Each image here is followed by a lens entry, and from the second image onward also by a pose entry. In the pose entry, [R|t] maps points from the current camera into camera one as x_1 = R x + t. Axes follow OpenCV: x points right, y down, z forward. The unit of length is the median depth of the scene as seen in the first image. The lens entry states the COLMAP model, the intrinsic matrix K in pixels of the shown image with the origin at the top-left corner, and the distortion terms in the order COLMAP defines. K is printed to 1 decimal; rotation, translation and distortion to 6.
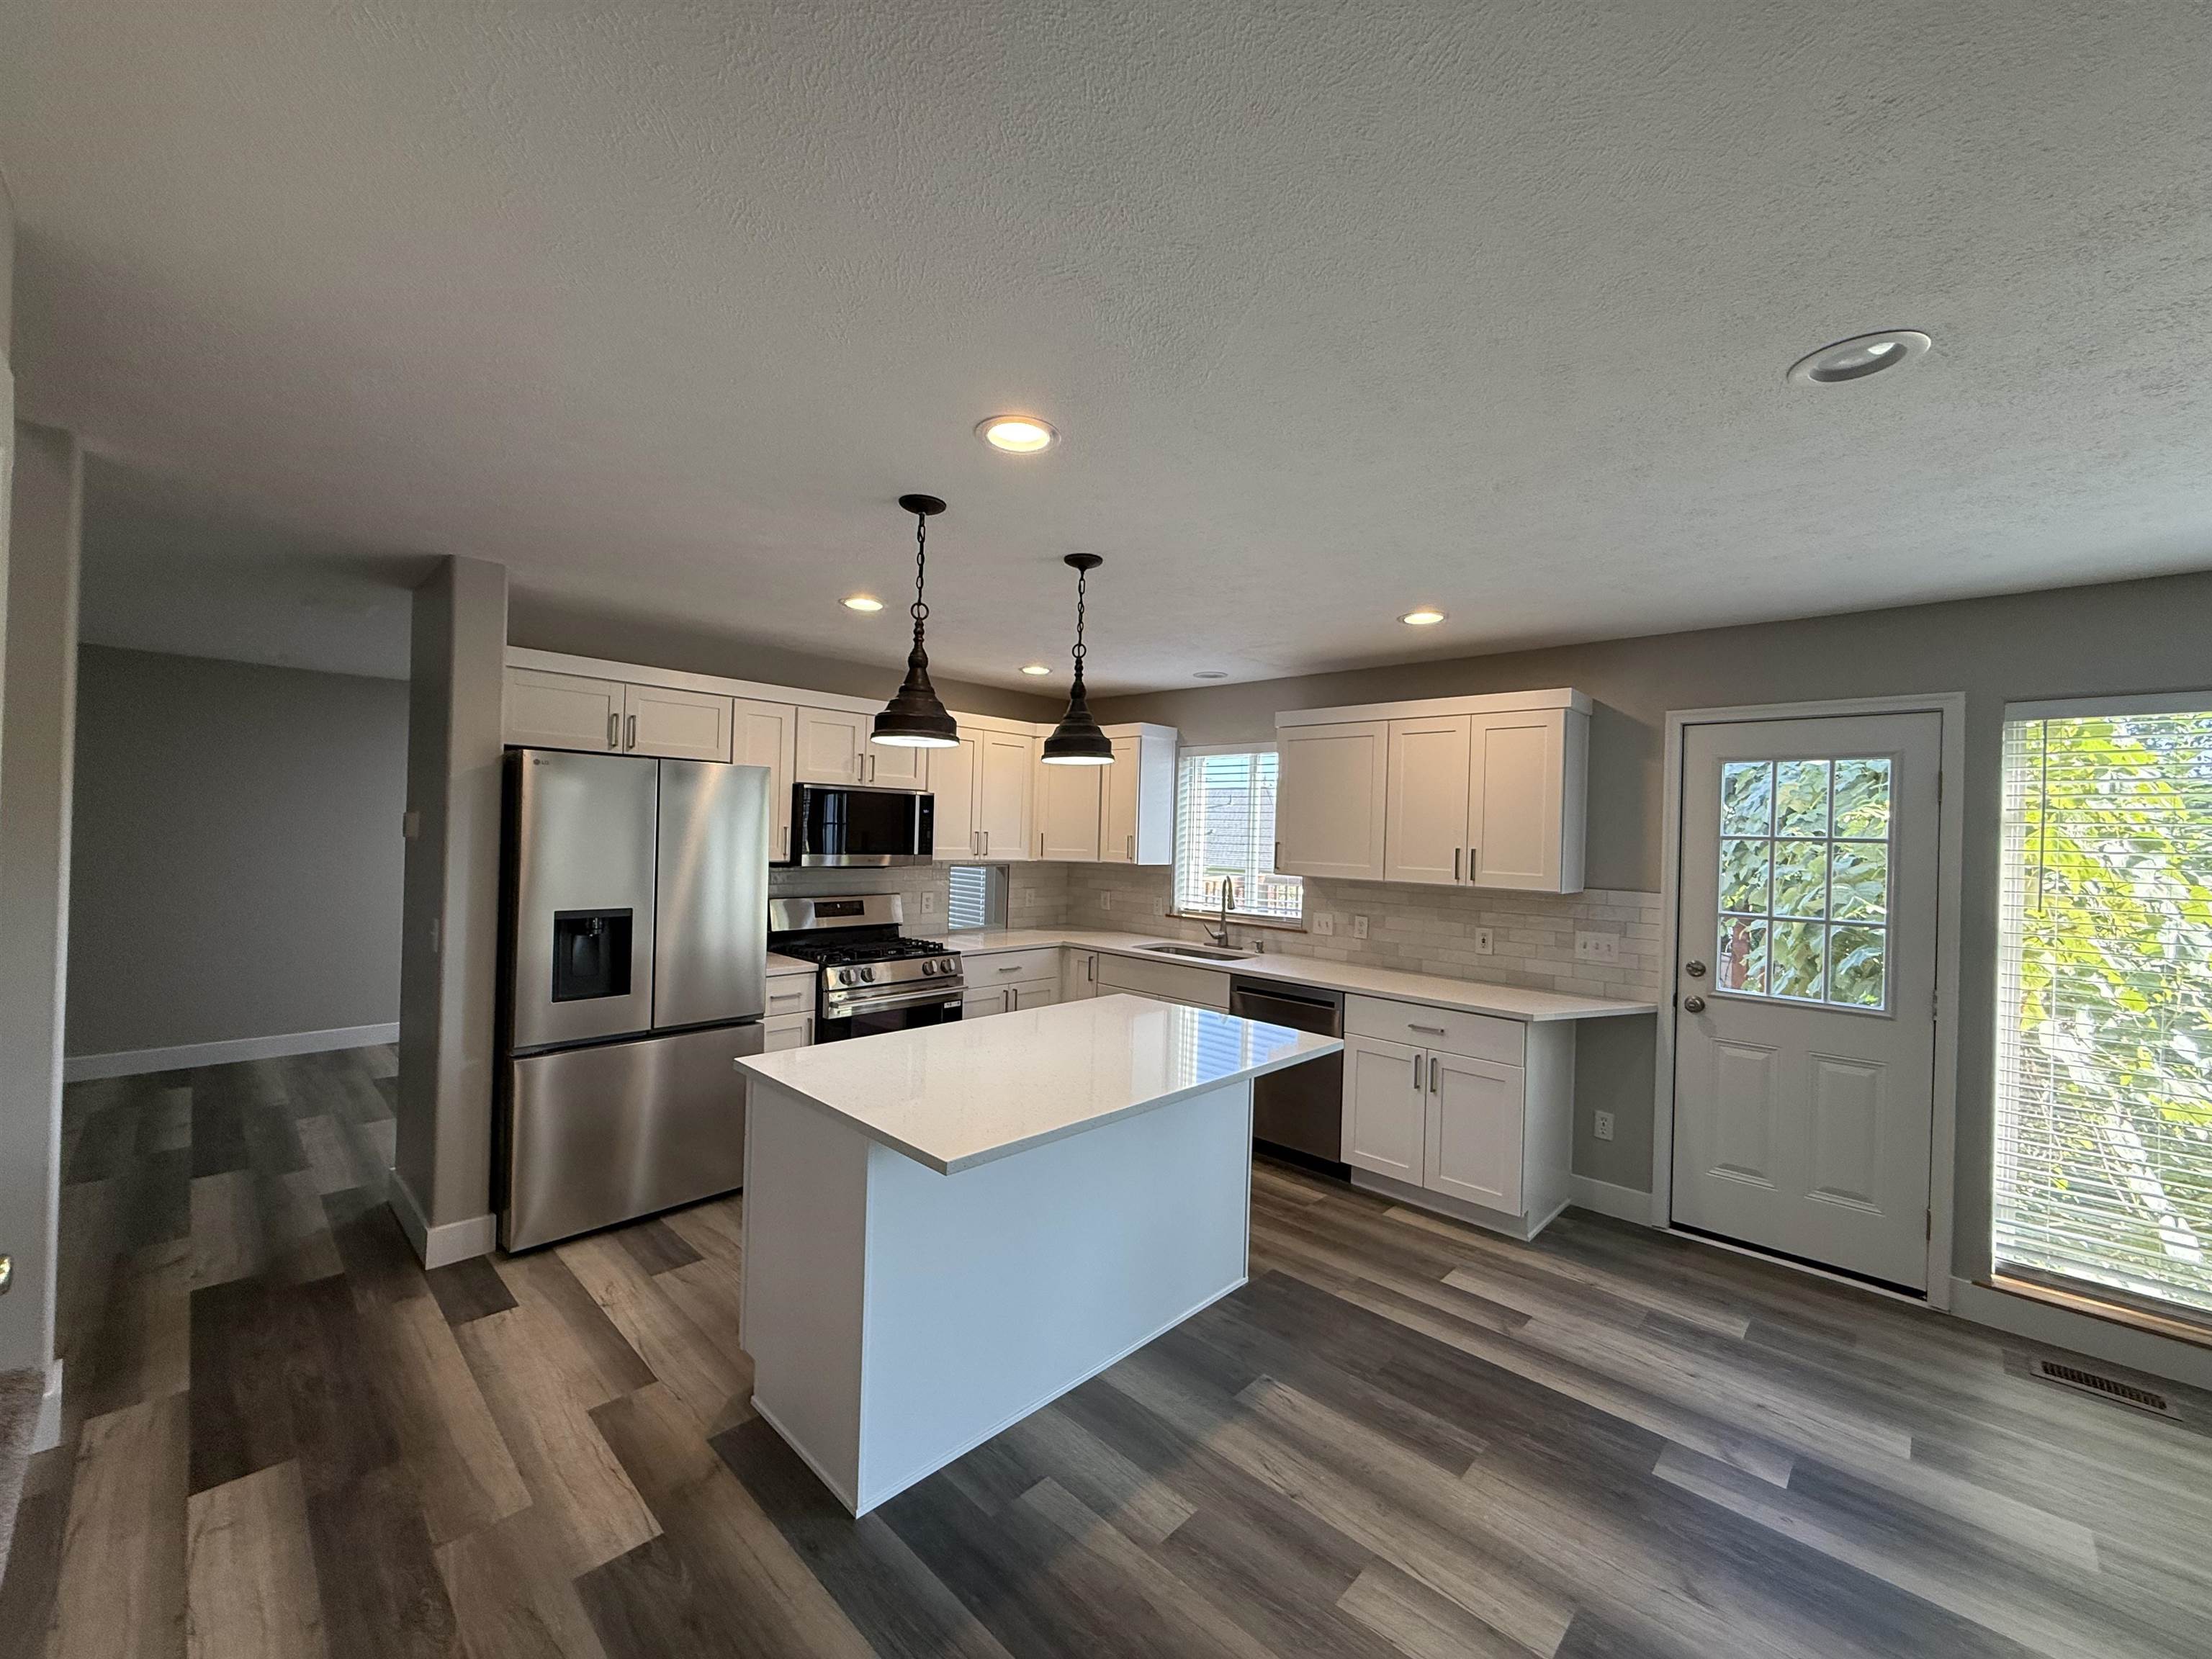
lens RADIAL K [[877.6, 0, 1098.8], [0, 877.6, 829.2], [0, 0, 1]] dist [-0.002253, 0.000149]
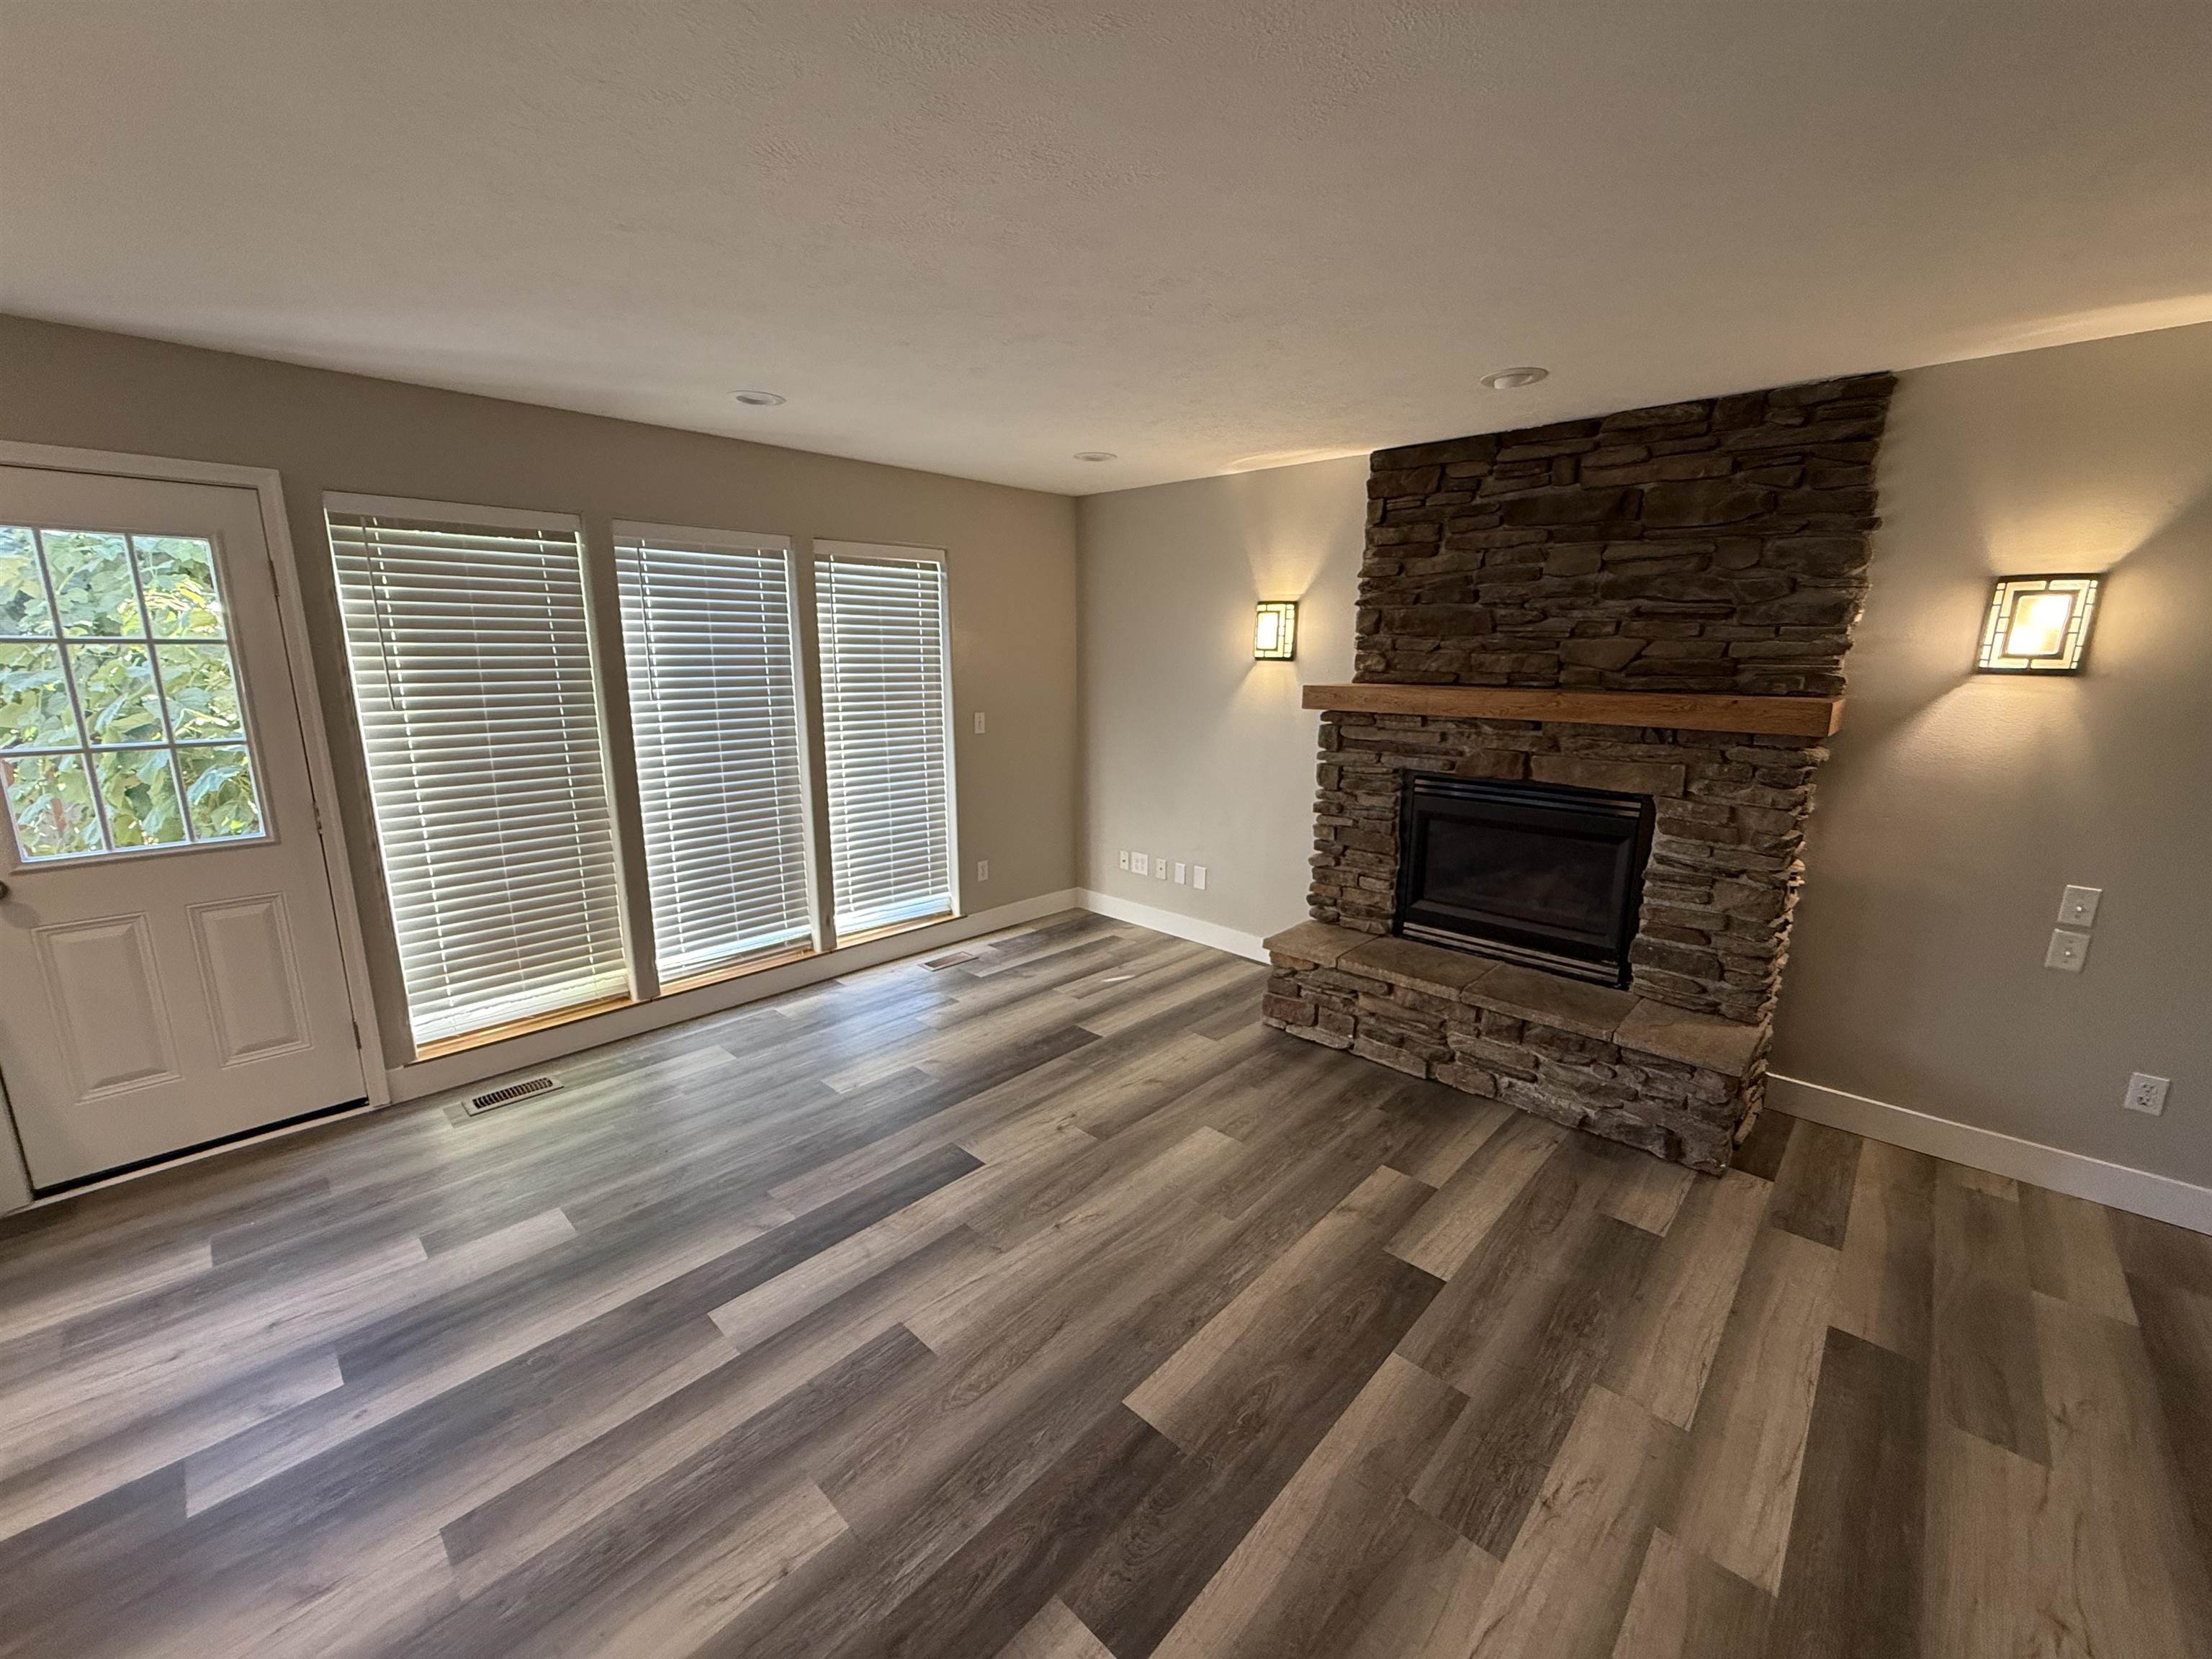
lens RADIAL K [[877.6, 0, 1106.1], [0, 877.6, 831.6], [0, 0, 1]] dist [-0.002253, 0.000149]
pose [[-0.011525, -0.234873, 0.971958, 0.020749], [-0.009014, 0.972007, 0.234778, -0.013680], [-0.999893, -0.006056, -0.013320, 0.147895]]
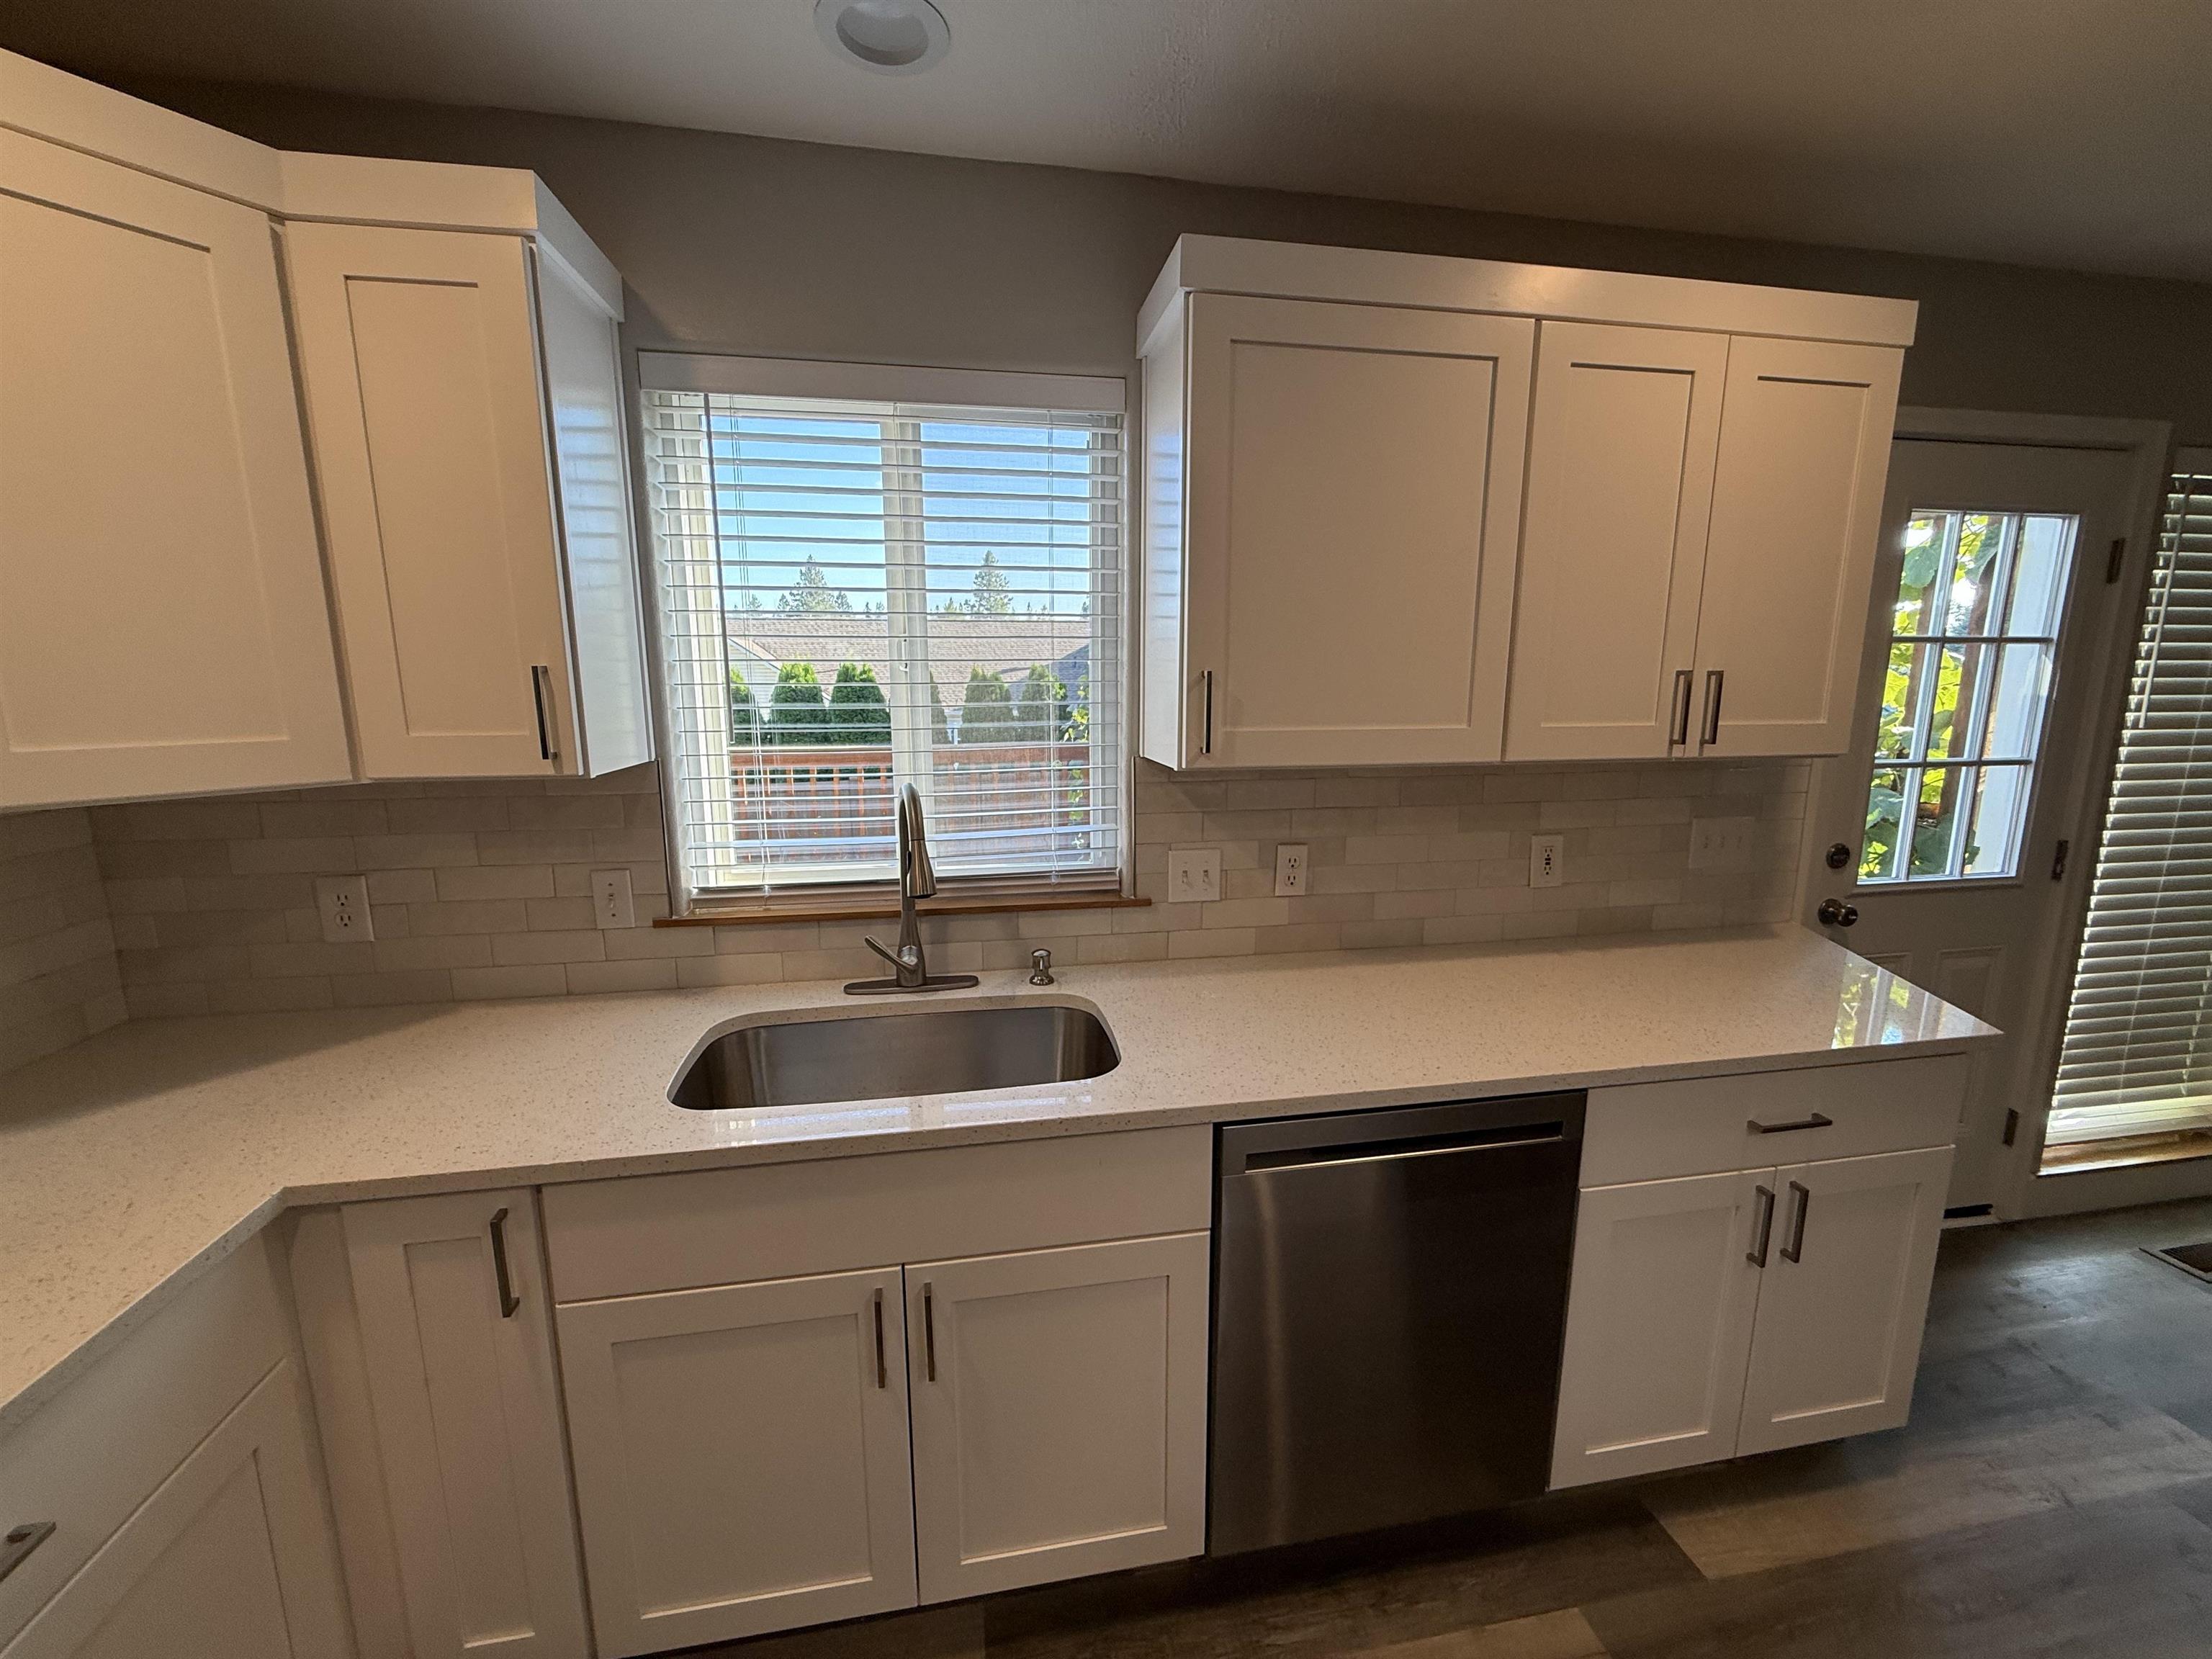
lens RADIAL K [[877.6, 0, 1098.6], [0, 877.6, 831.9], [0, 0, 1]] dist [-0.002253, 0.000149]
pose [[0.582091, -0.171007, 0.794939, -0.120633], [0.016782, 0.979953, 0.198518, 0.010682], [-0.812951, -0.102215, 0.573291, 1.132534]]
